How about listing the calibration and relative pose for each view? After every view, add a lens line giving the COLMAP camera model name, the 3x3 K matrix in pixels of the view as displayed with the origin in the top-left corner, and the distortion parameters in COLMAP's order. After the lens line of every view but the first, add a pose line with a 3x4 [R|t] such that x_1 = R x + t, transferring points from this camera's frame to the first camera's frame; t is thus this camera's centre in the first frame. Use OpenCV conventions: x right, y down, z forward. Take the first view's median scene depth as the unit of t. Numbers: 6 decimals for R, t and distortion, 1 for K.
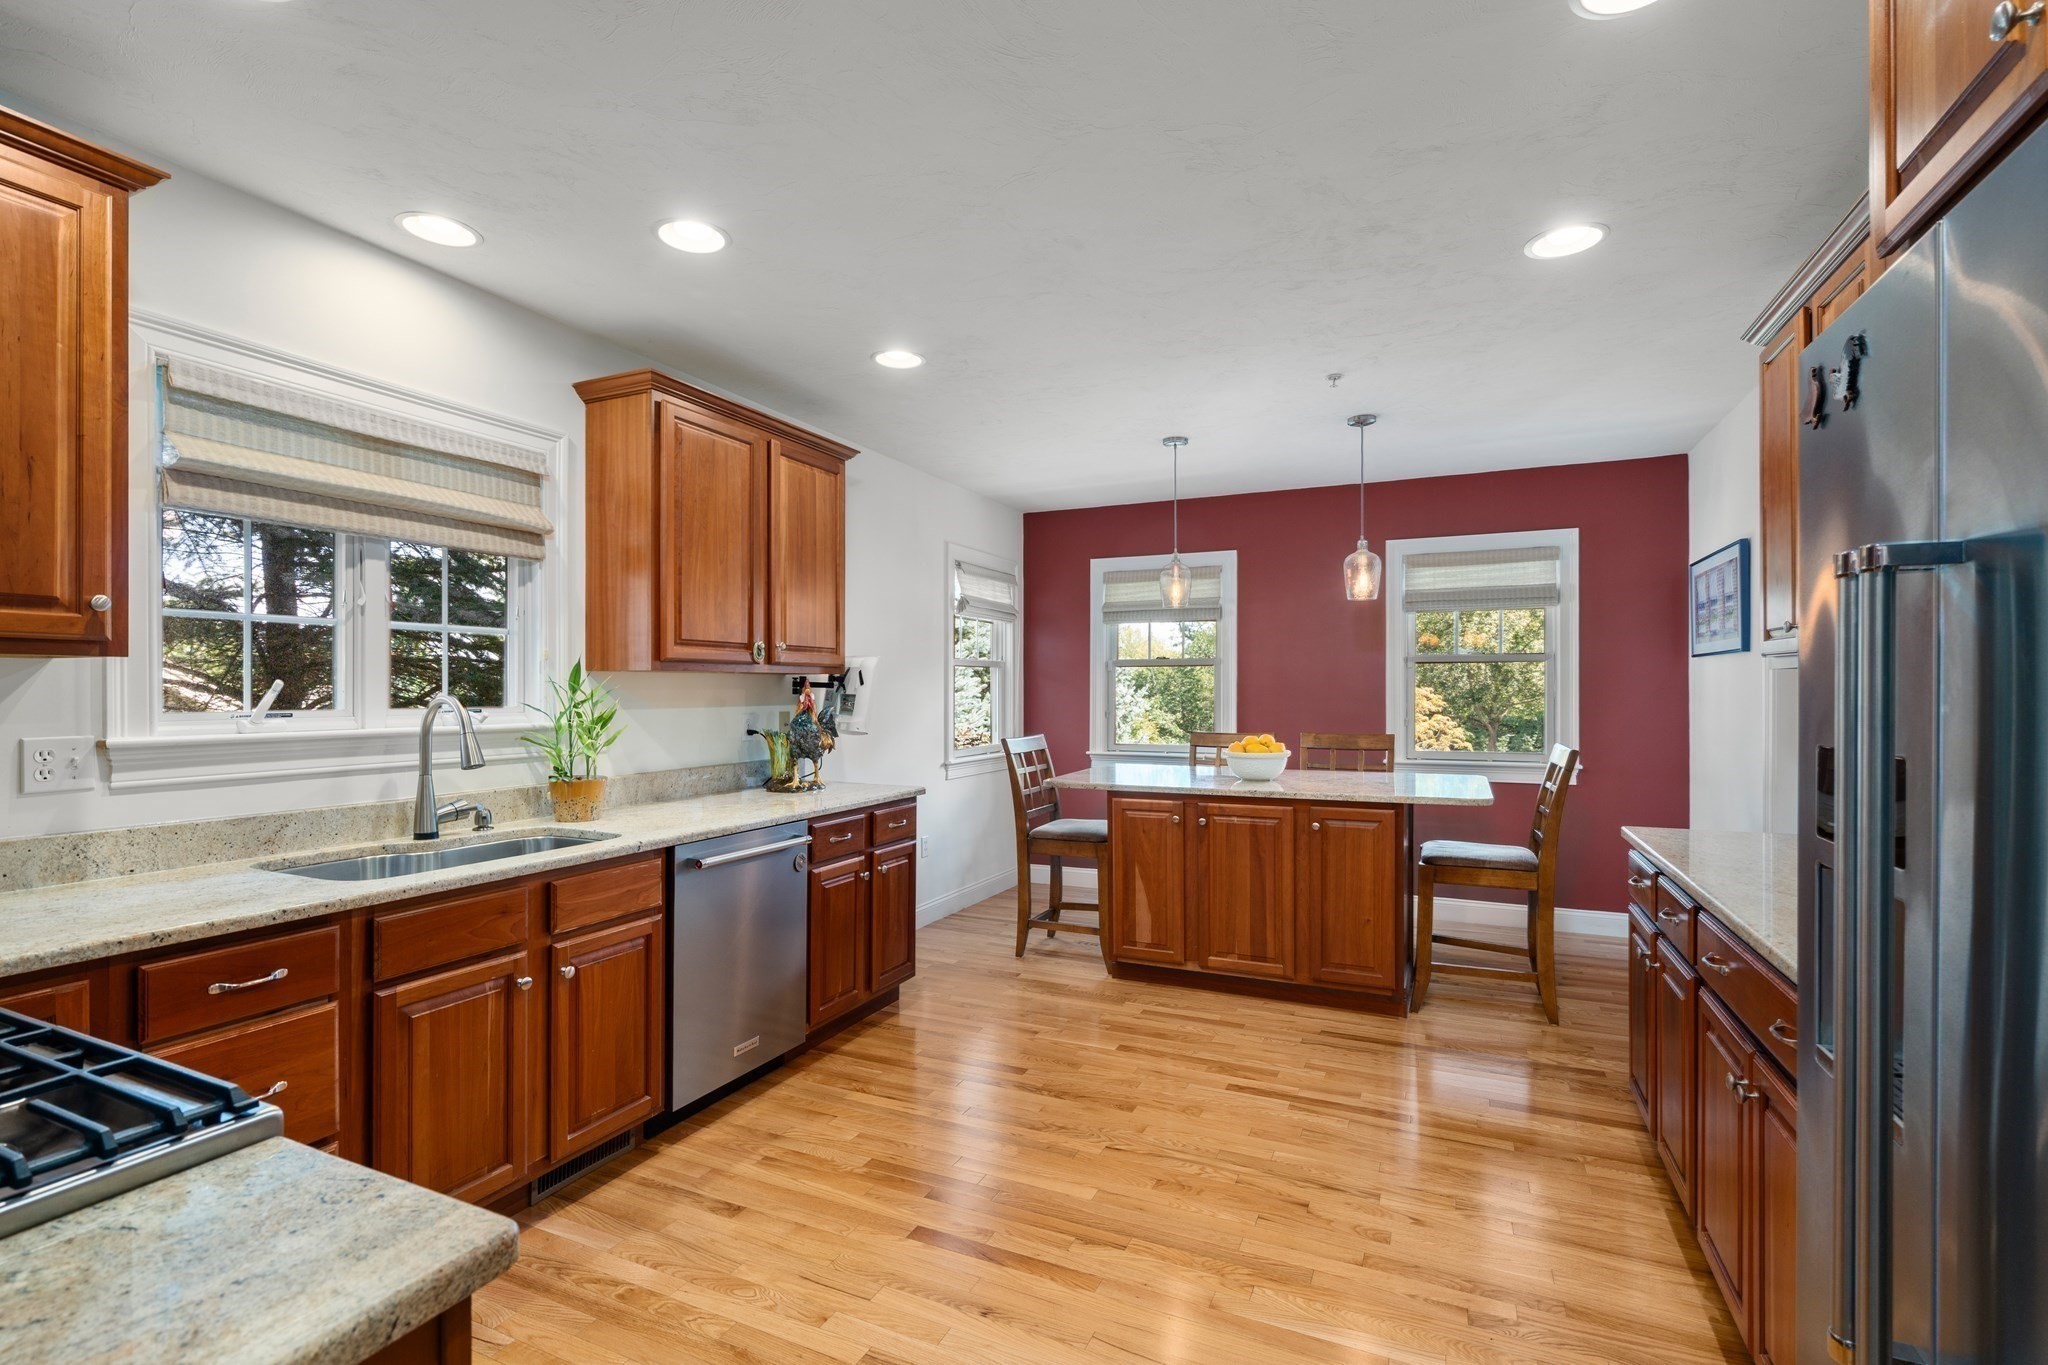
lens RADIAL K [[928.0, 0, 1020.6], [0, 928.0, 689.6], [0, 0, 1]] dist [-0.004997, 0.000477]
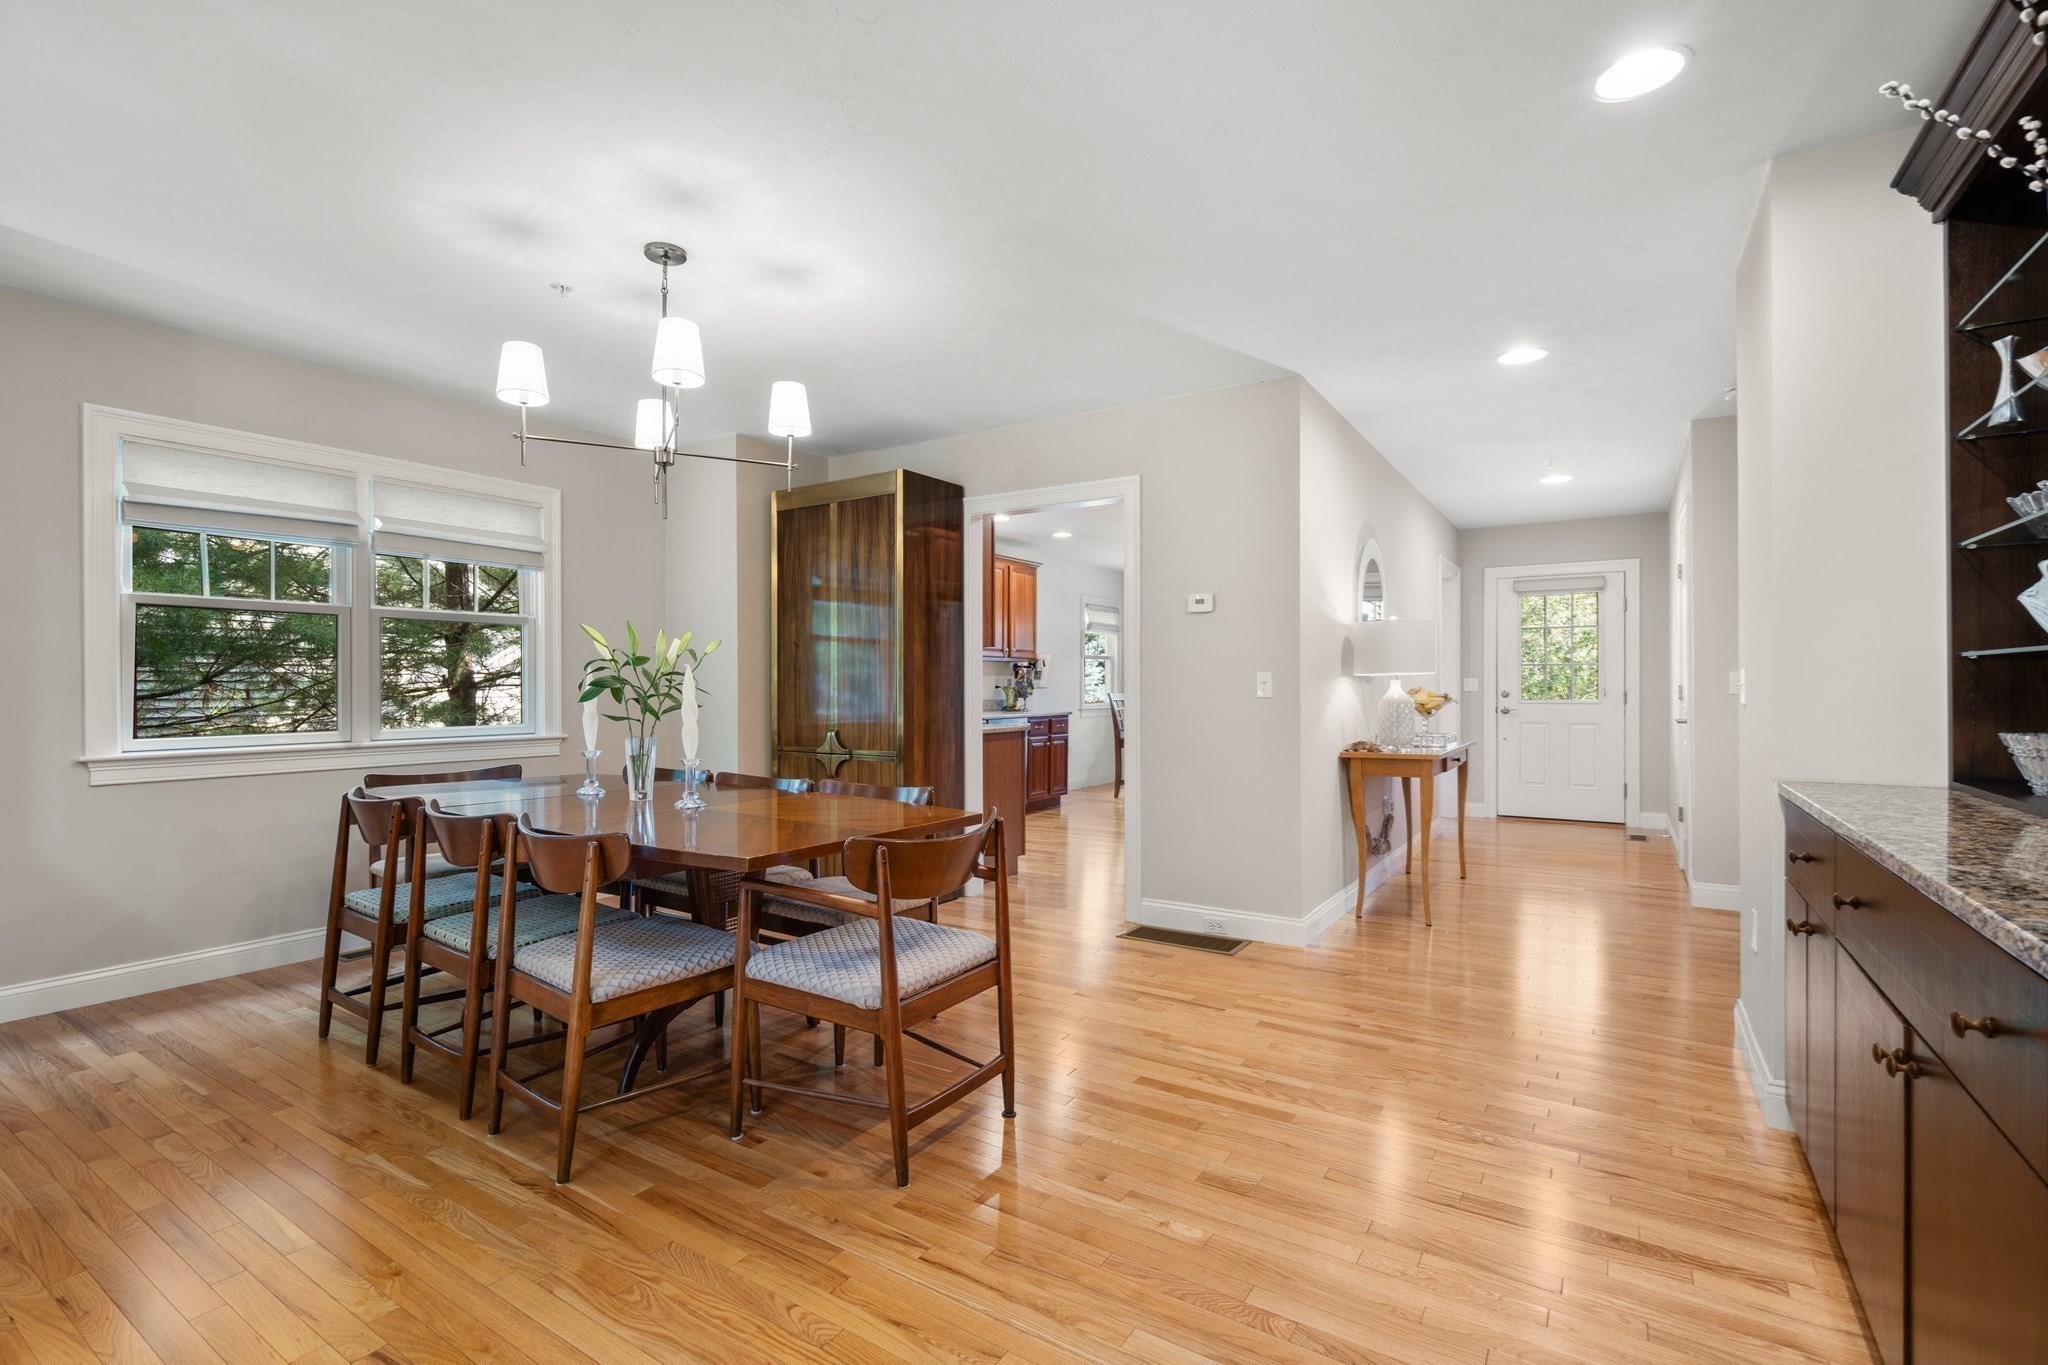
lens RADIAL K [[922.5, 0, 1026.1], [0, 922.5, 689.4], [0, 0, 1]] dist [-0.010269, 0.000289]
pose [[0.990724, 0.002460, -0.135867, 0.089751], [-0.001900, 0.999989, 0.004254, 0.040420], [0.135876, -0.003956, 0.990718, -1.220233]]
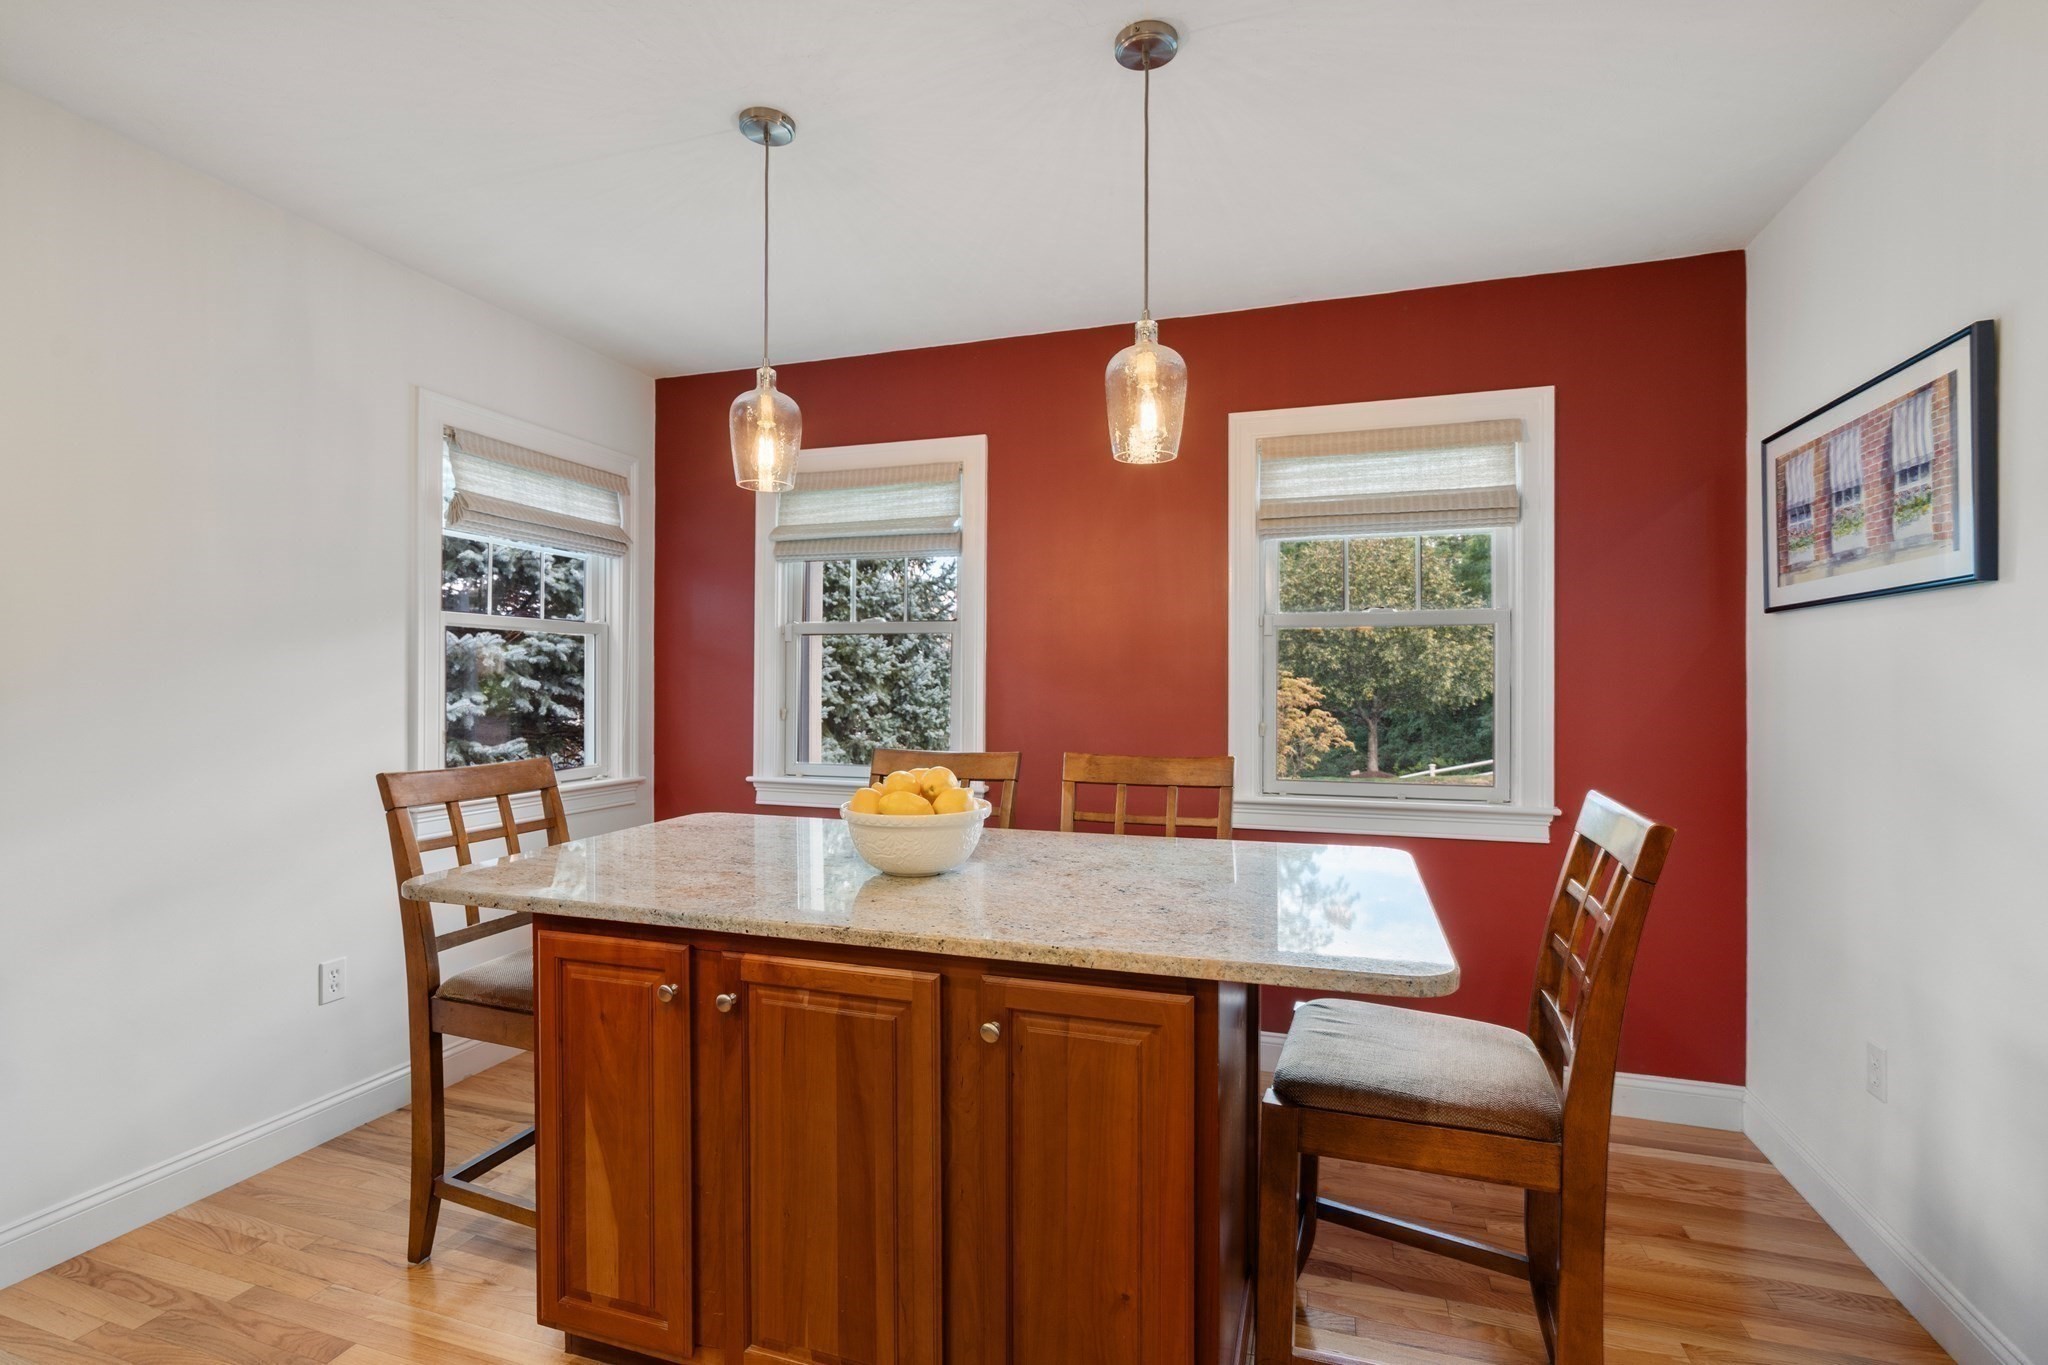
lens RADIAL K [[938.7, 0, 1024.0], [0, 938.7, 682.5], [0, 0, 1]] dist [-0.002363, 0.000307]
pose [[0.992839, 0.003554, 0.119407, 0.262720], [-0.003650, 0.999993, 0.000587, 0.008182], [-0.119405, -0.001018, 0.992845, 0.577611]]
